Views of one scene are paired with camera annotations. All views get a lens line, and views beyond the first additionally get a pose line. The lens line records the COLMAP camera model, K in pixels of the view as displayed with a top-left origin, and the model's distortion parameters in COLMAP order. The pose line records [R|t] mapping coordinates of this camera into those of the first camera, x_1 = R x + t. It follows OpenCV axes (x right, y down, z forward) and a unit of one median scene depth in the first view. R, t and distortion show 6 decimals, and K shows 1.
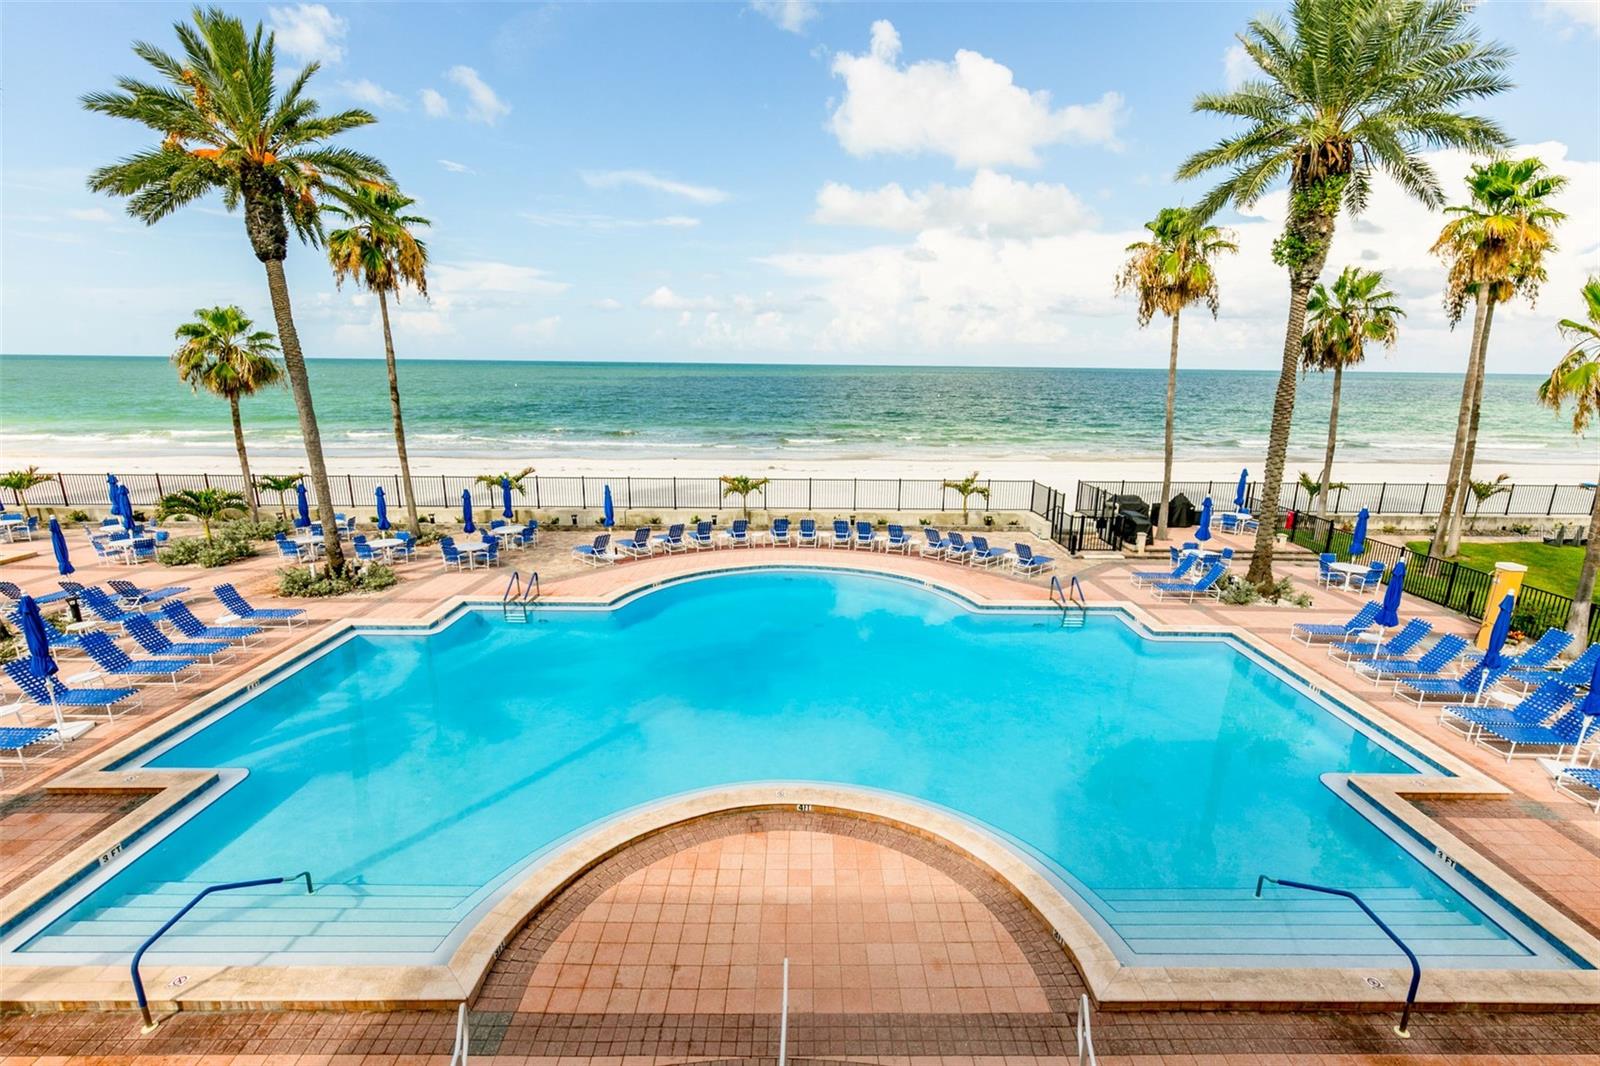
lens RADIAL K [[736.4, 0, 807.9], [0, 736.4, 561.8], [0, 0, 1]] dist [-0.001101, -0.001060]
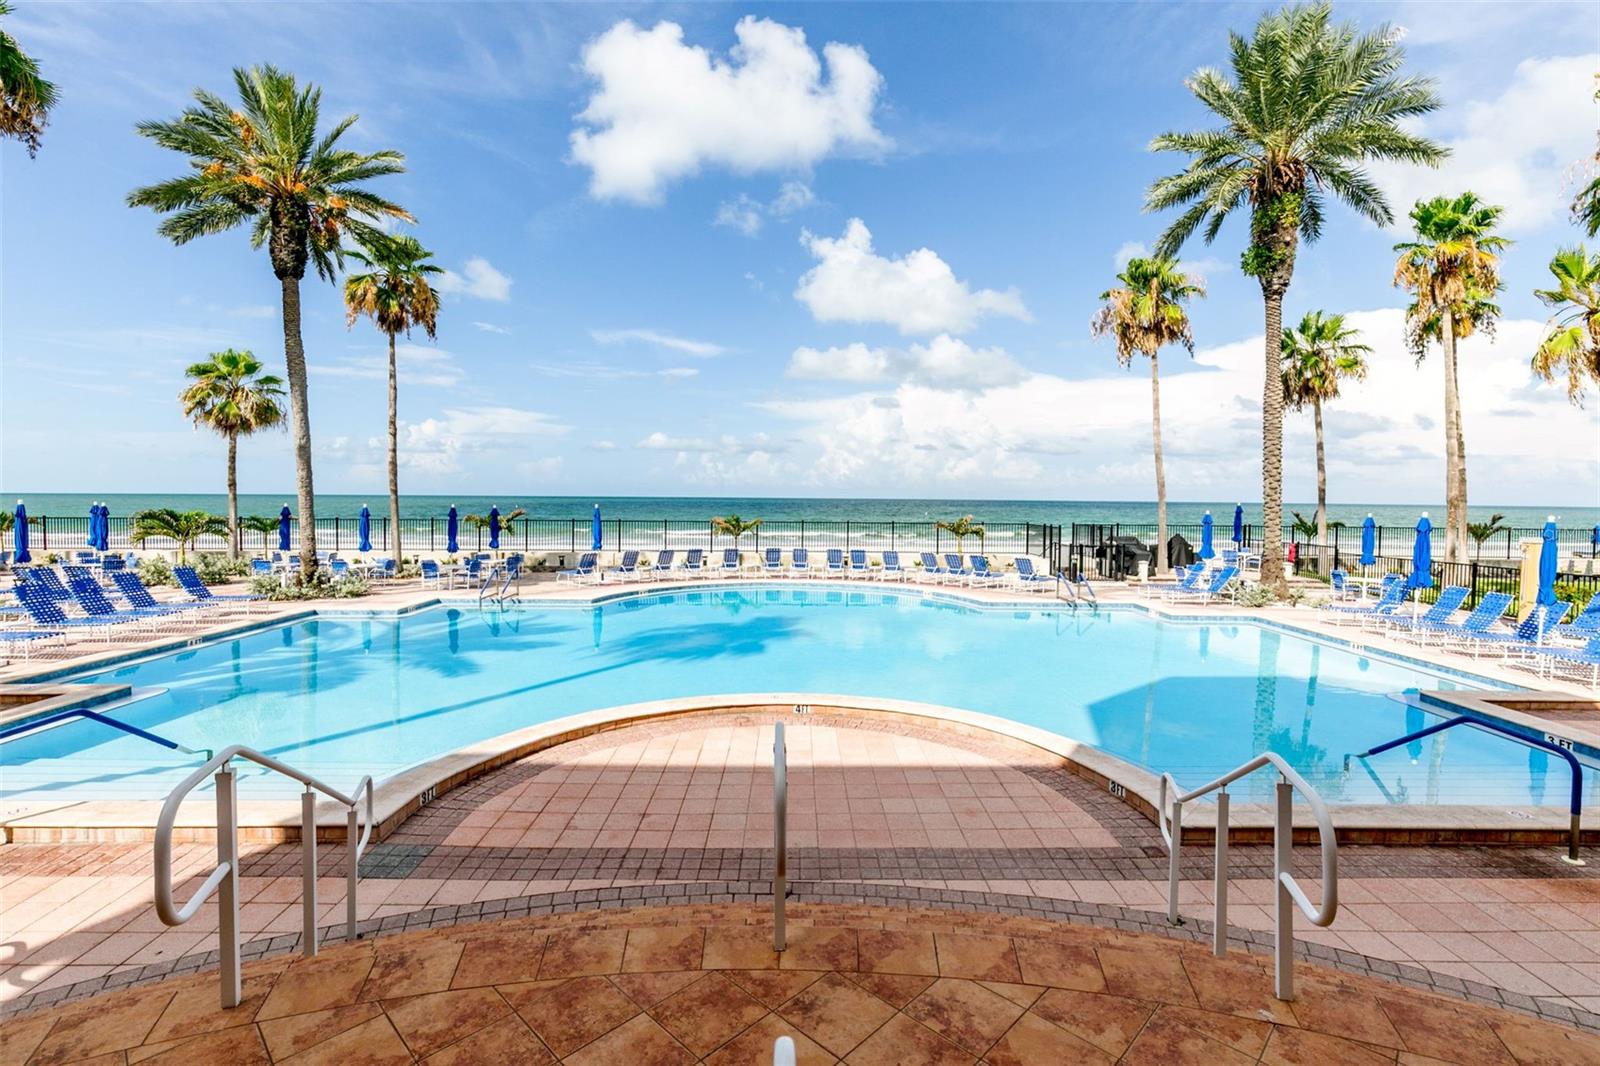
lens RADIAL K [[730.2, 0, 800.0], [0, 730.2, 533.0], [0, 0, 1]] dist [-0.000899, -0.000037]
pose [[0.999992, -0.001960, 0.003485, -0.005201], [0.002681, 0.975331, -0.220730, 0.169345], [-0.002966, 0.220737, 0.975329, 0.061619]]
